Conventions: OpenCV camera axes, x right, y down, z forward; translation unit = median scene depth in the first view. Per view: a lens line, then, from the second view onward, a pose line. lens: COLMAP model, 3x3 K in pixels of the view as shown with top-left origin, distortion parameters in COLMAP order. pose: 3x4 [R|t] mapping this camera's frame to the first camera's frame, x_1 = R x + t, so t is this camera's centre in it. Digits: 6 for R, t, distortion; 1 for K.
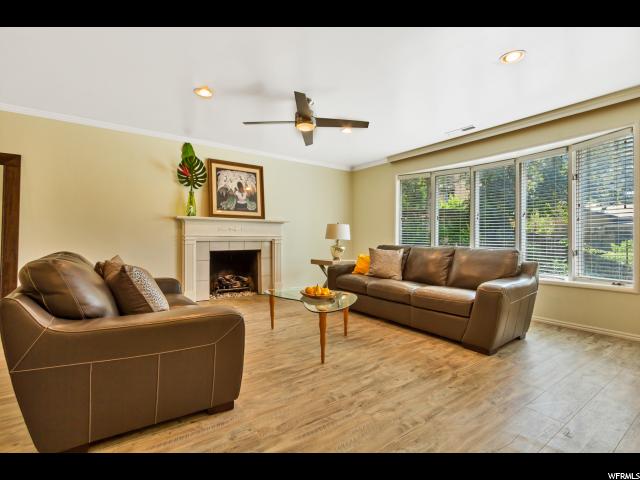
lens RADIAL K [[301.7, 0, 317.4], [0, 301.7, 242.0], [0, 0, 1]] dist [0.000065, -0.000507]
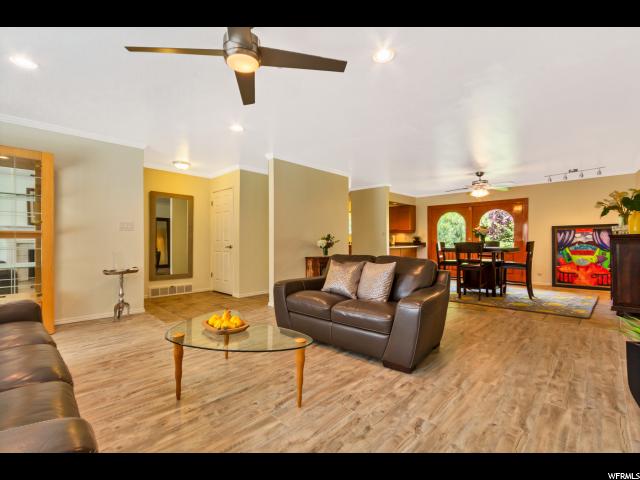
lens RADIAL K [[301.7, 0, 317.4], [0, 301.7, 242.0], [0, 0, 1]] dist [0.000065, -0.000507]
pose [[-0.980202, -0.005461, -0.197925, -0.045487], [-0.007878, 0.999904, 0.011426, -0.026318], [0.197843, 0.012759, -0.980151, 1.095379]]
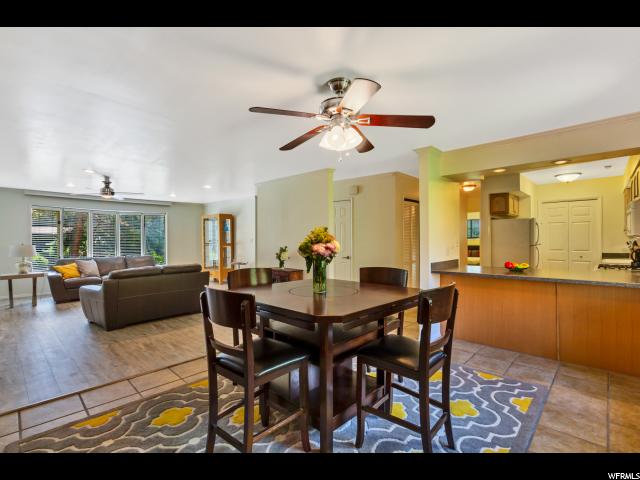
lens RADIAL K [[301.7, 0, 317.4], [0, 301.7, 242.0], [0, 0, 1]] dist [0.000065, -0.000507]
pose [[-0.203549, -0.010517, 0.979008, -1.436620], [0.017586, 0.999742, 0.014396, -0.068322], [-0.978907, 0.020148, -0.203312, 0.082193]]
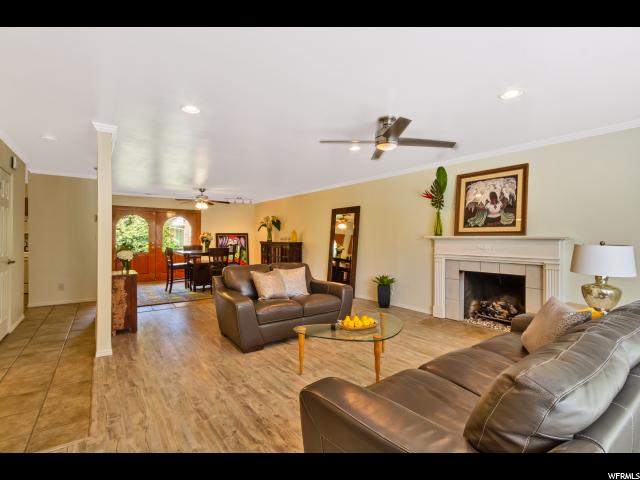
lens RADIAL K [[301.7, 0, 317.4], [0, 301.7, 242.0], [0, 0, 1]] dist [0.000065, -0.000507]
pose [[0.030454, 0.008665, -0.999499, 0.597209], [-0.015539, 0.999846, 0.008194, -0.061983], [0.999415, 0.015282, 0.030584, 0.515338]]
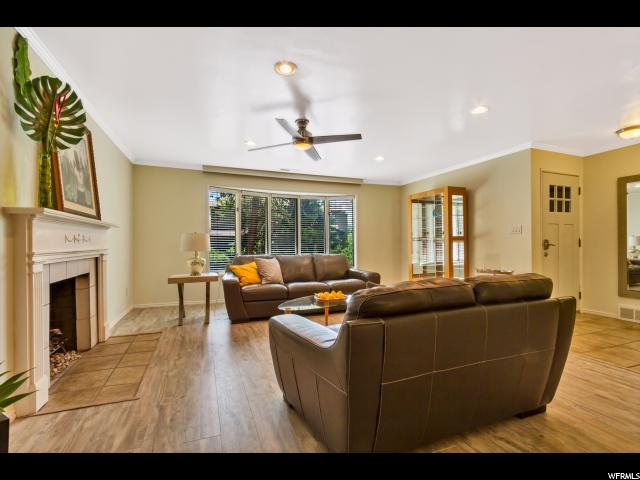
lens RADIAL K [[301.7, 0, 317.4], [0, 301.7, 242.0], [0, 0, 1]] dist [0.000065, -0.000507]
pose [[0.243334, 0.000168, 0.969942, -0.715087], [0.017146, 0.999843, -0.004475, -0.026734], [-0.969791, 0.017719, 0.243293, 0.474241]]
